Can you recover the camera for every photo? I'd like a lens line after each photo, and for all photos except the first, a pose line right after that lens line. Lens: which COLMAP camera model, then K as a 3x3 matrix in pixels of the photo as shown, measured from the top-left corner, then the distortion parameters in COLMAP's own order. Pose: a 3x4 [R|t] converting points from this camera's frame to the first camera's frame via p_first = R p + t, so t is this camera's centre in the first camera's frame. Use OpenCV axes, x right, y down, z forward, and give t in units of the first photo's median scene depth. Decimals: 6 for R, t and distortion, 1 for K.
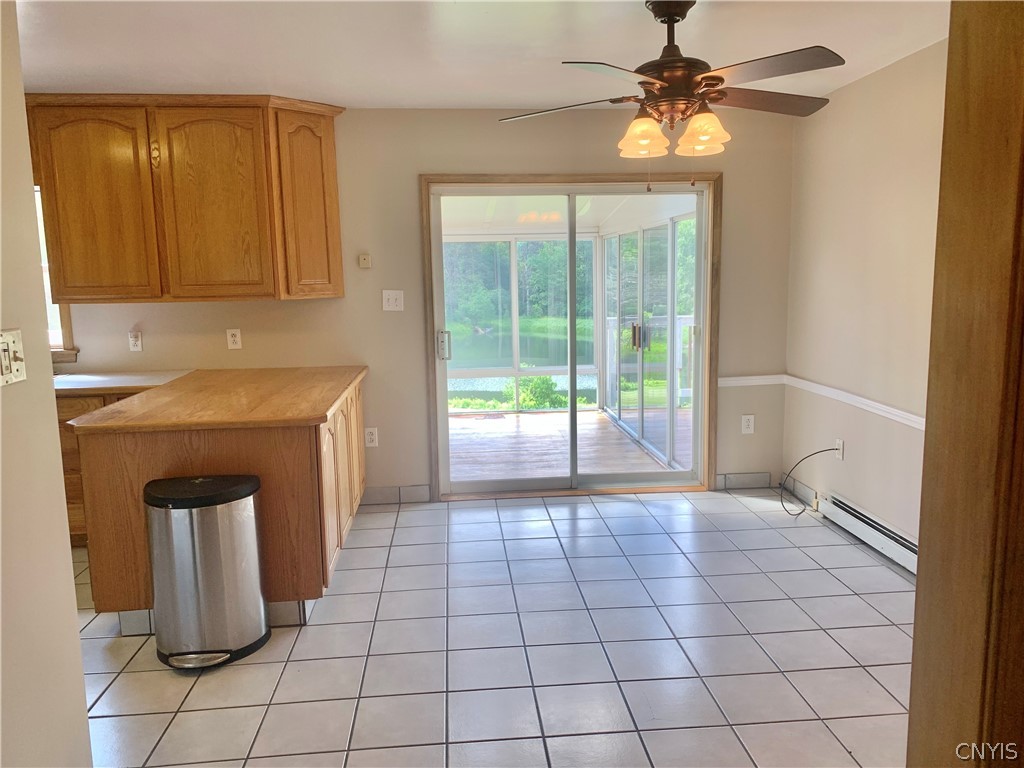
lens RADIAL K [[787.9, 0, 512.0], [0, 787.9, 384.0], [0, 0, 1]] dist [0.020501, -0.007251]
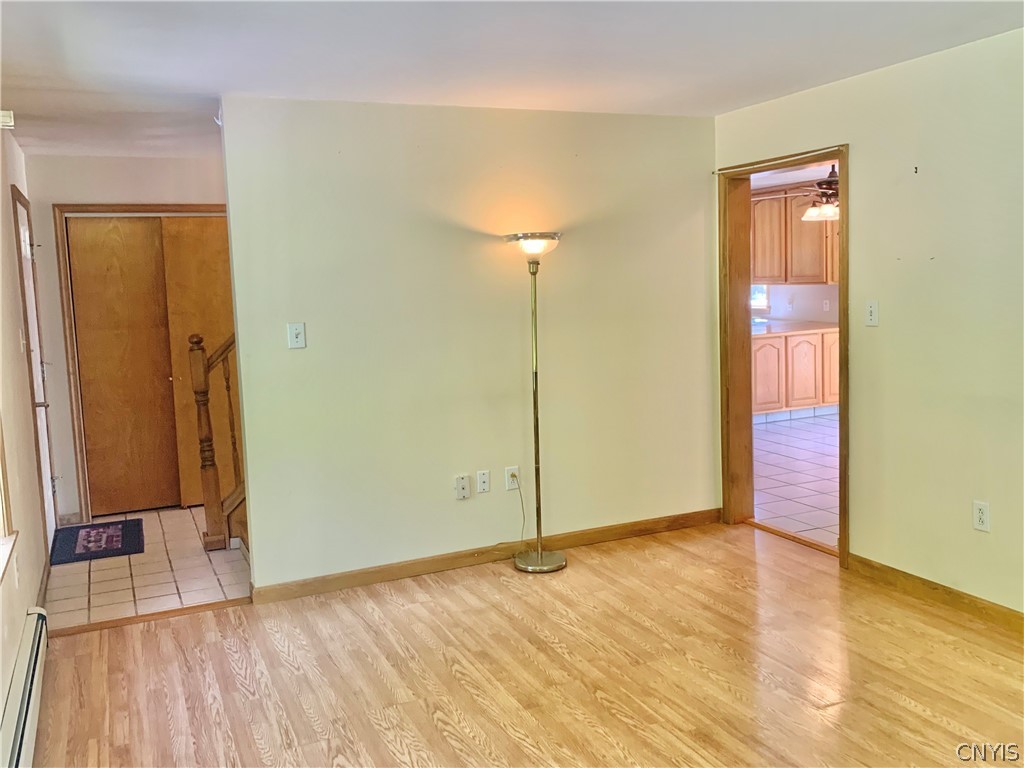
lens RADIAL K [[897.8, 0, 507.8], [0, 897.8, 367.4], [0, 0, 1]] dist [-0.007234, -0.005250]
pose [[0.331202, 0.099223, -0.938328, 1.461688], [-0.100958, 0.992473, 0.069313, 0.016021], [0.938143, 0.071775, 0.338726, -0.405806]]
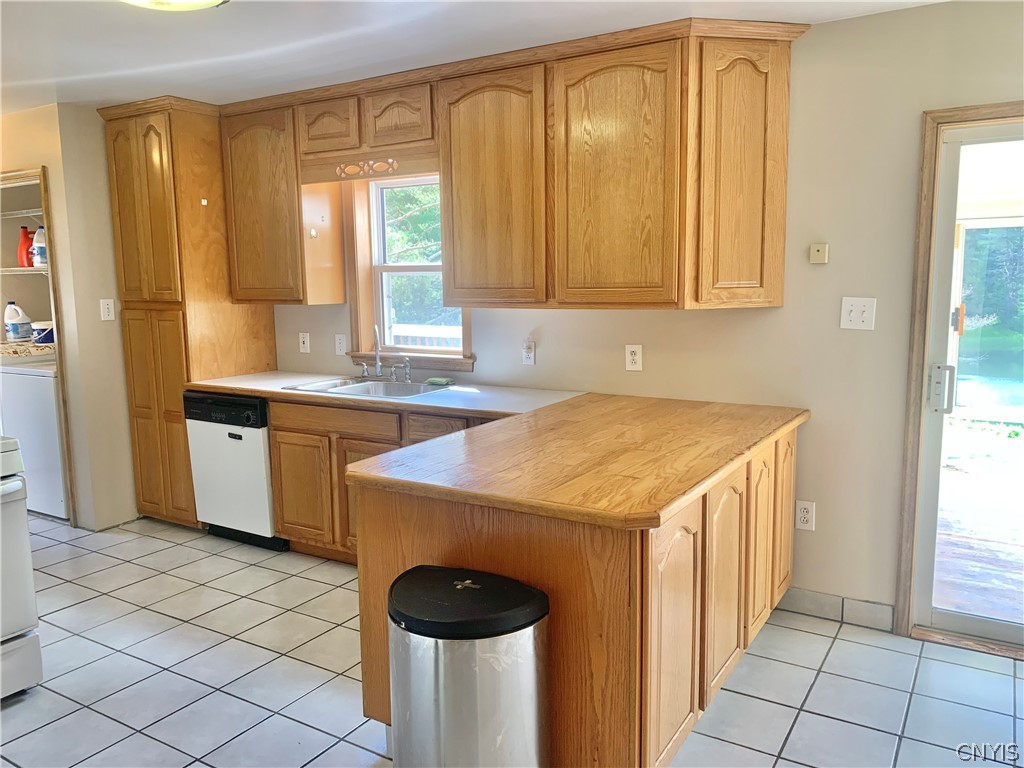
lens RADIAL K [[788.5, 0, 524.8], [0, 788.5, 389.5], [0, 0, 1]] dist [0.015399, -0.002766]
pose [[0.810215, 0.088994, -0.579337, 0.009680], [-0.084404, 0.995819, 0.034930, -0.047379], [0.580024, 0.020597, 0.814339, 0.339610]]
